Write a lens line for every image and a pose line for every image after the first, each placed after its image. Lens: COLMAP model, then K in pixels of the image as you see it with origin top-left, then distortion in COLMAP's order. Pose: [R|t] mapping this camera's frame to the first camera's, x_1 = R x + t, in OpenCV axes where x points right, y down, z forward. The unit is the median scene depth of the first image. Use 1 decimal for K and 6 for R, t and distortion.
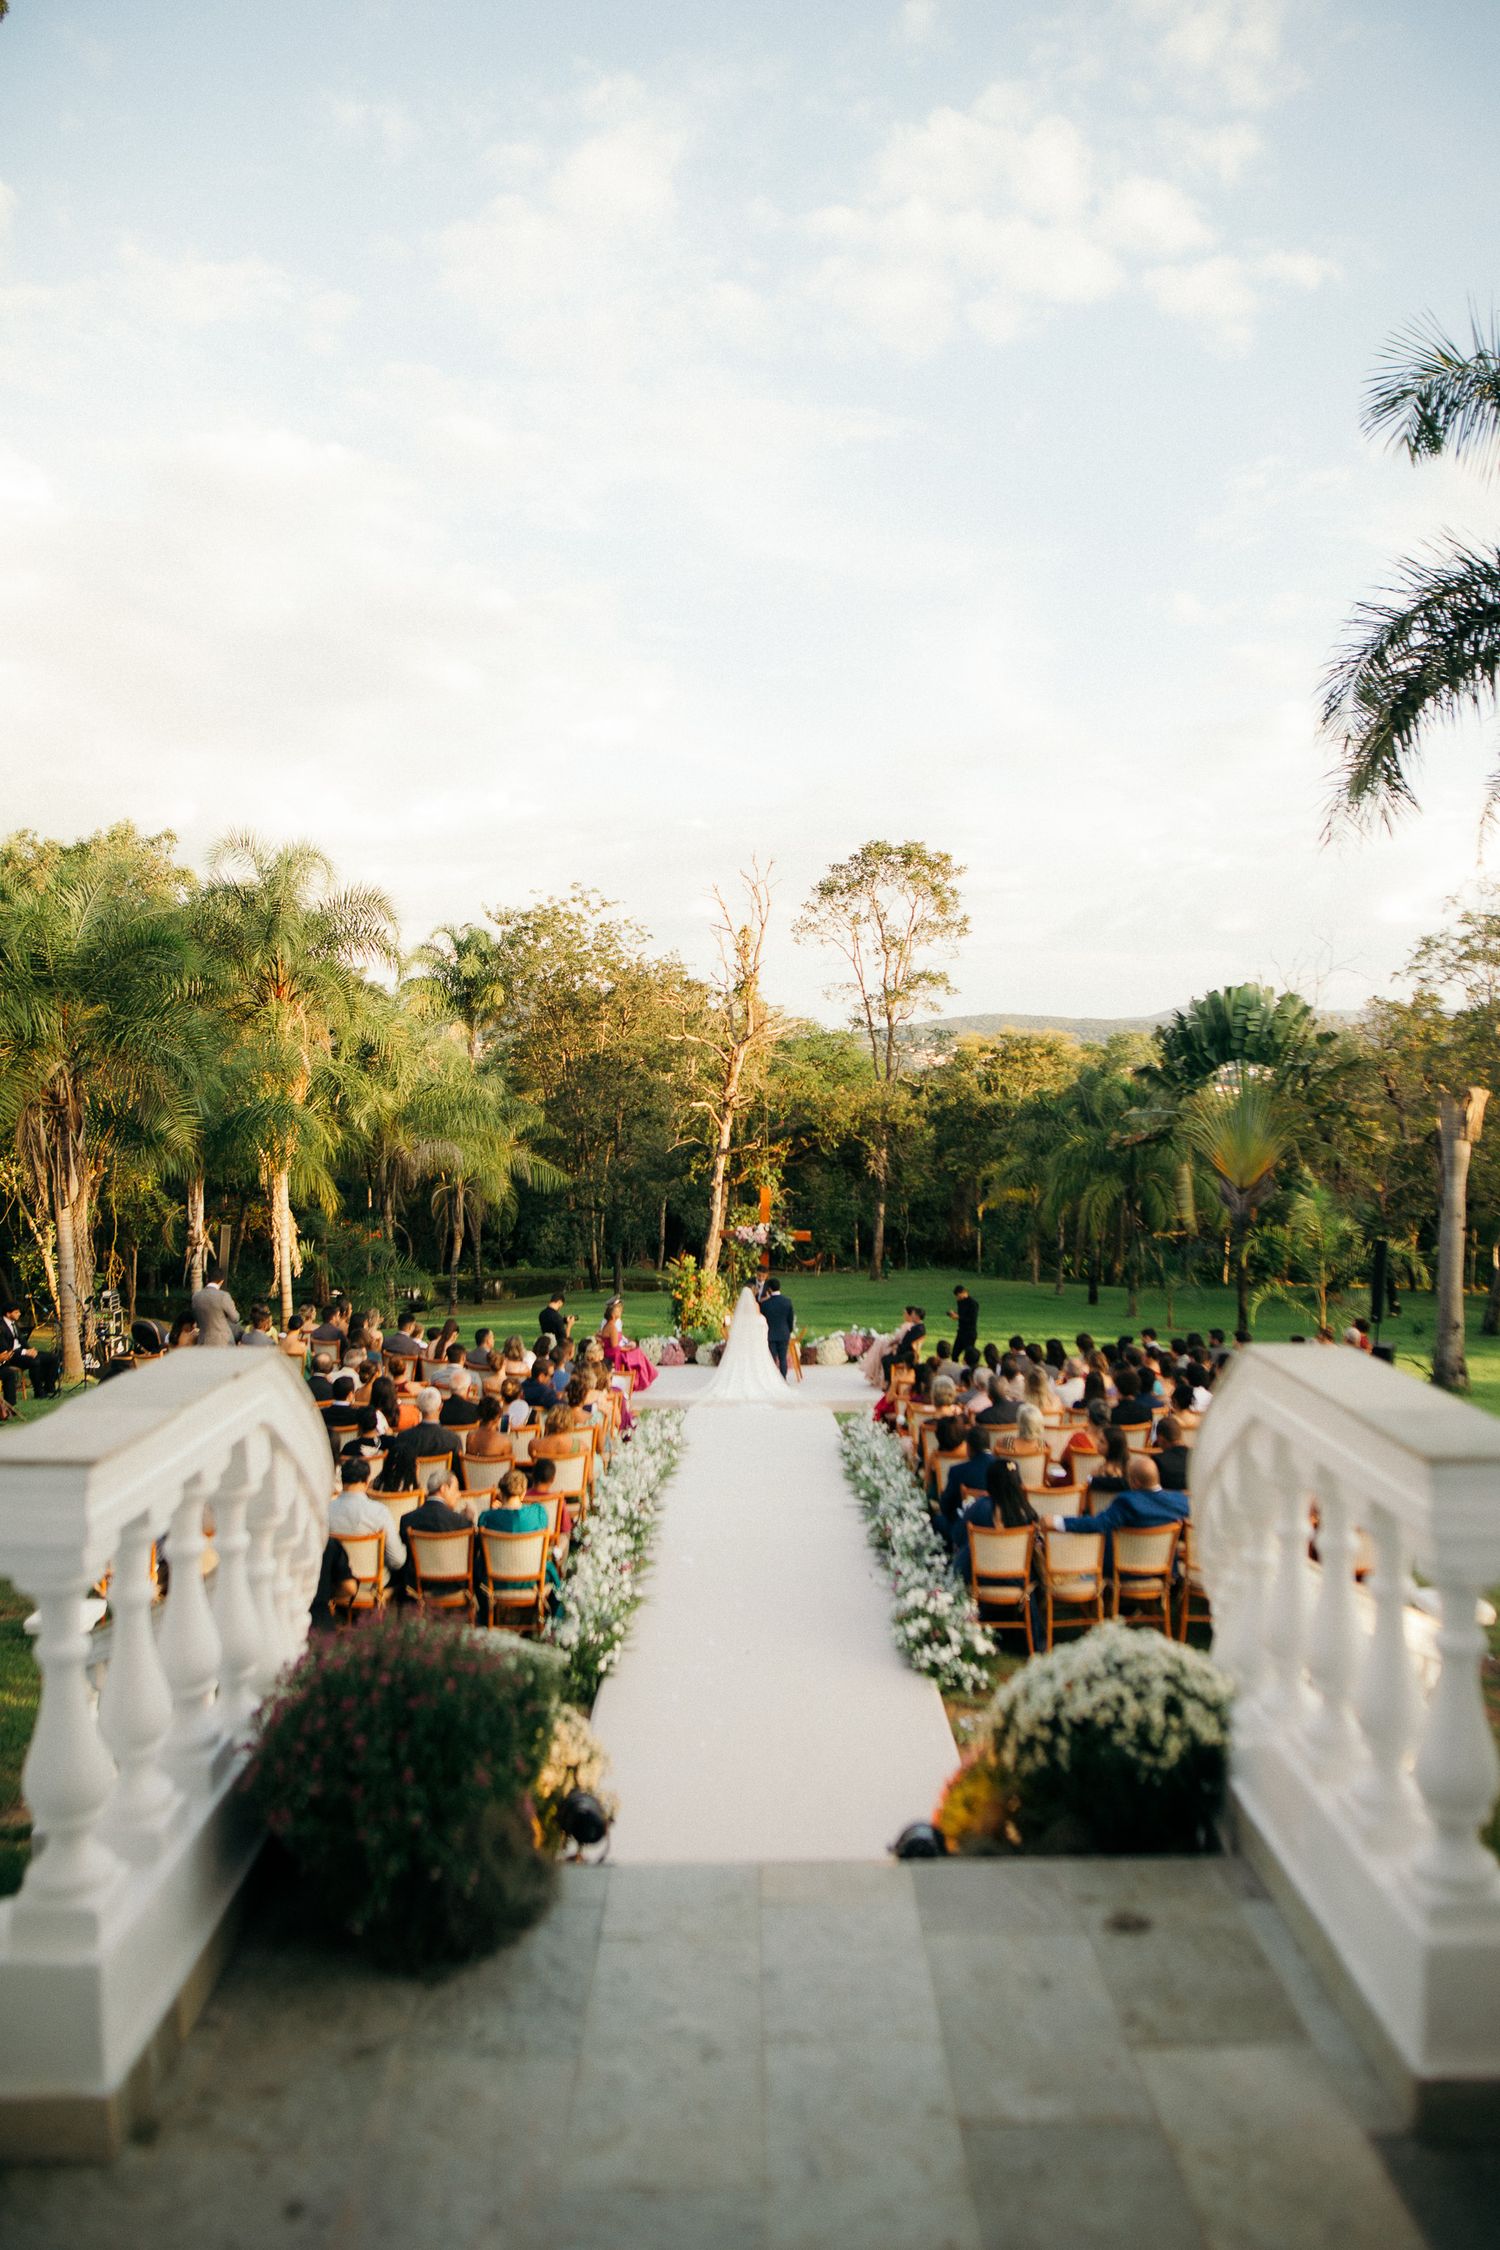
lens RADIAL K [[1549.4, 0, 750.0], [0, 1549.4, 1125.0], [0, 0, 1]] dist [-0.066765, 0.049231]
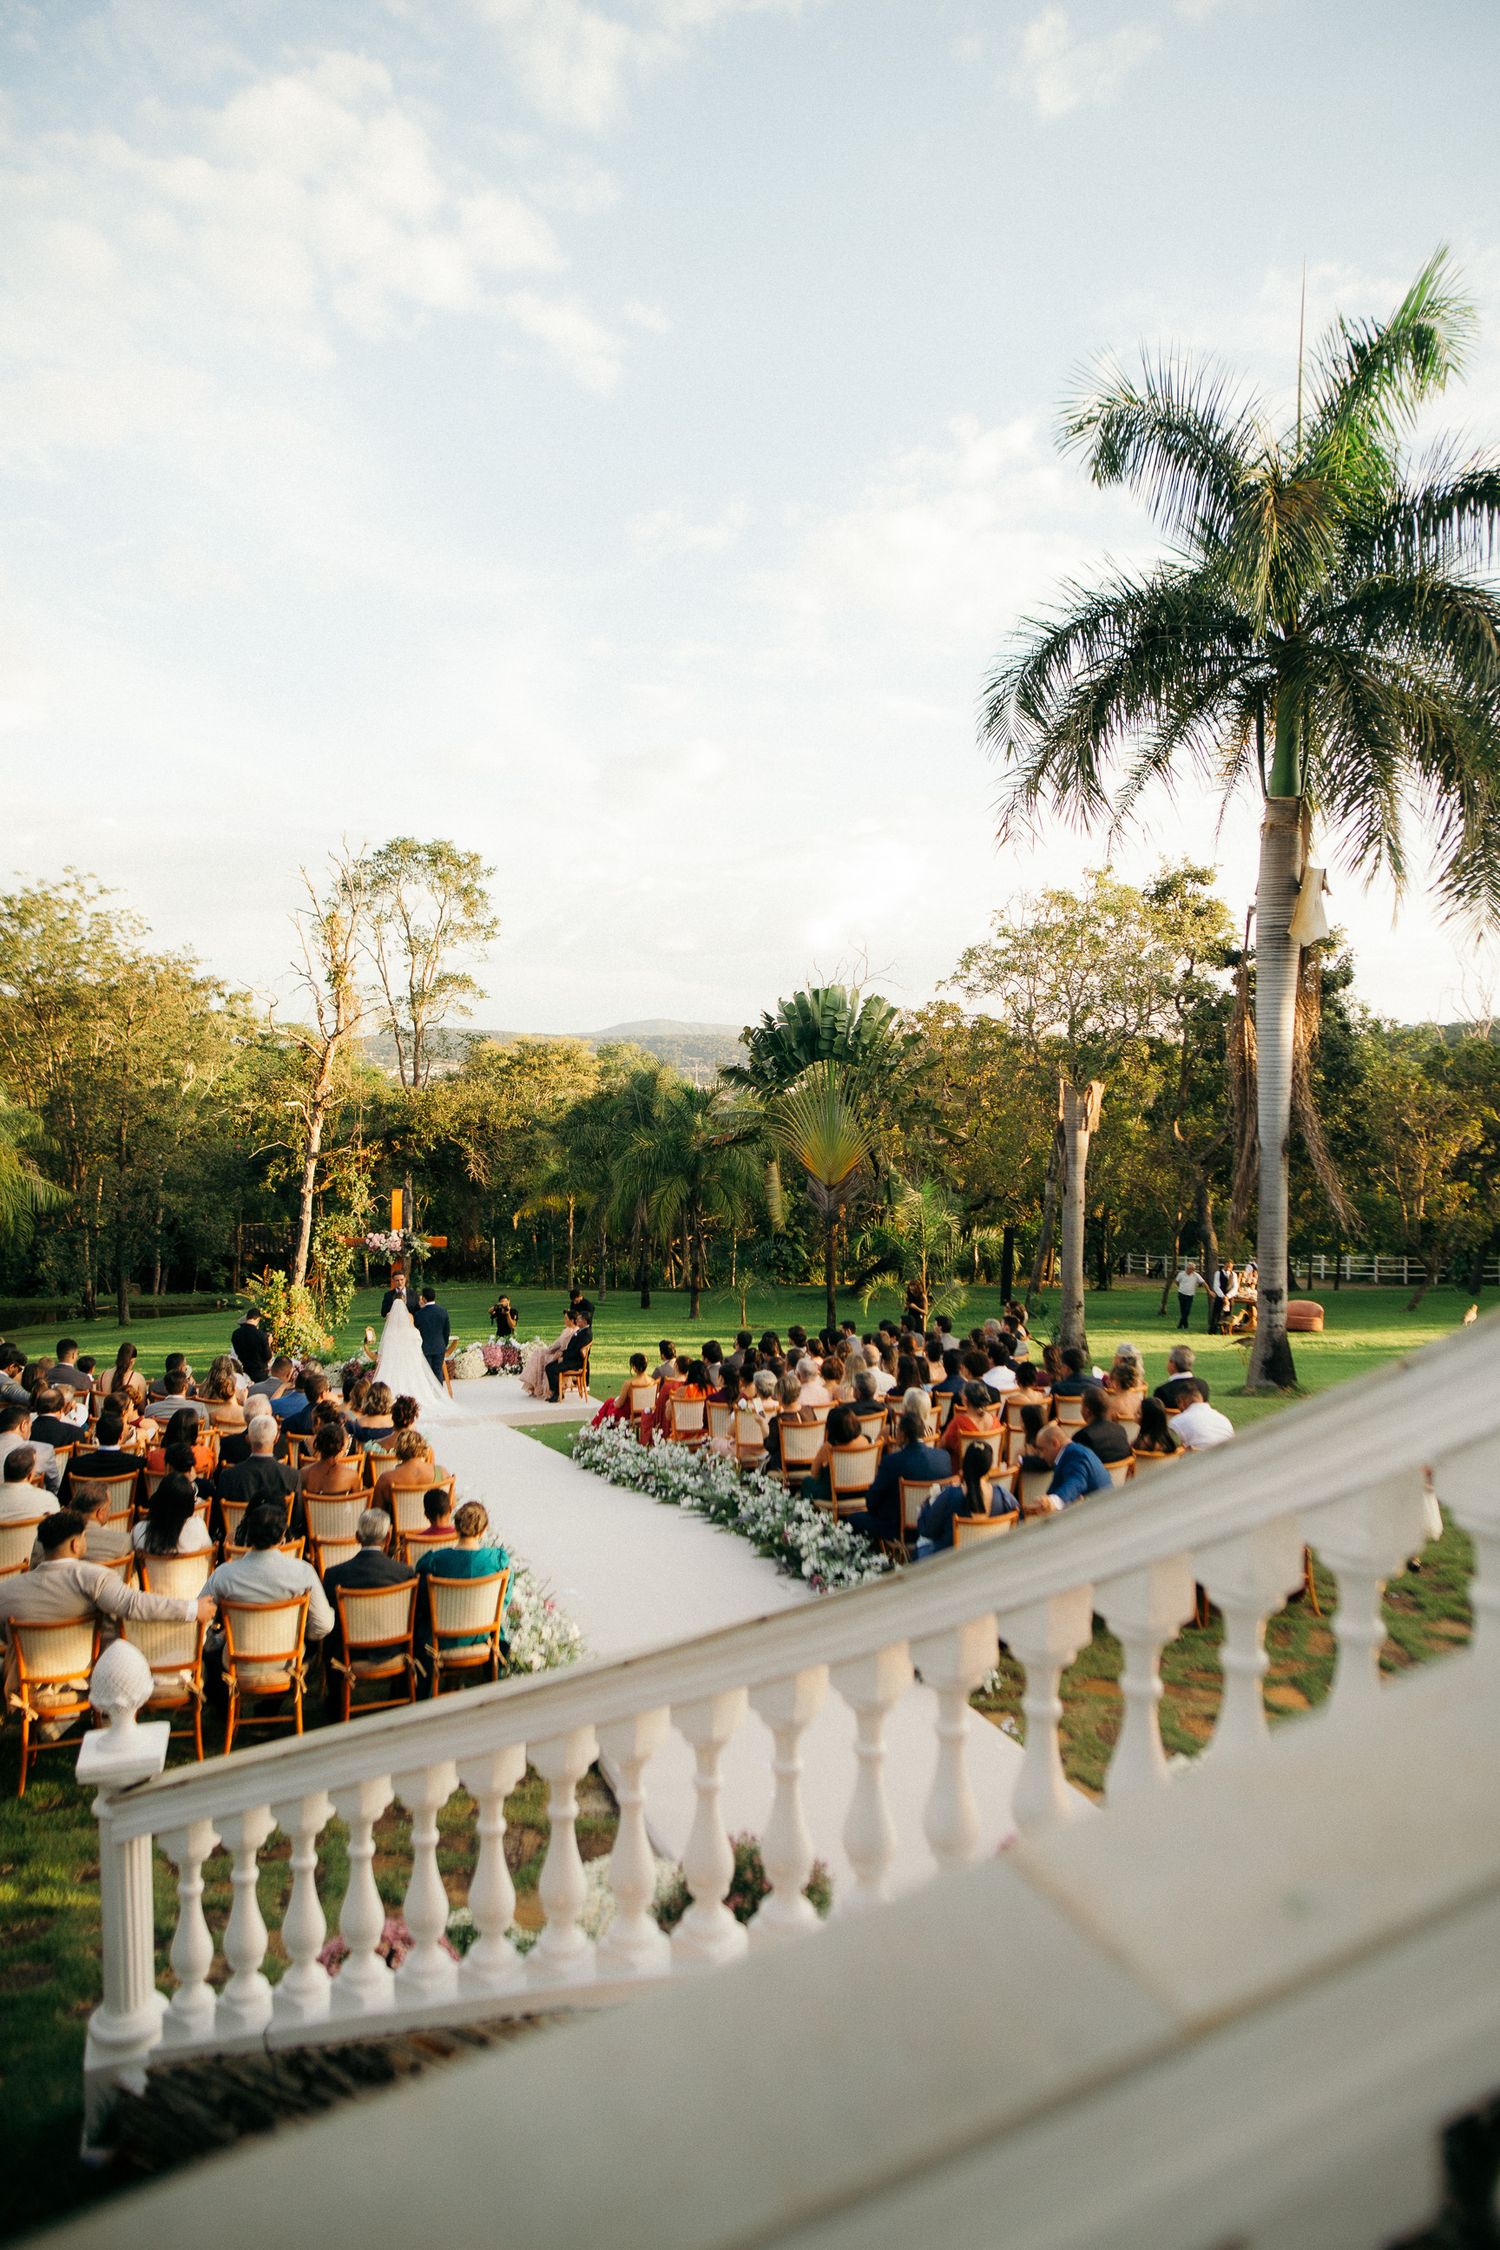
lens RADIAL K [[1549.4, 0, 750.0], [0, 1549.4, 1125.0], [0, 0, 1]] dist [-0.066765, 0.049231]
pose [[0.936223, -0.006618, 0.351345, -0.093964], [0.010245, 0.999912, -0.008466, 0.009103], [-0.351258, 0.011525, 0.936208, 0.052083]]
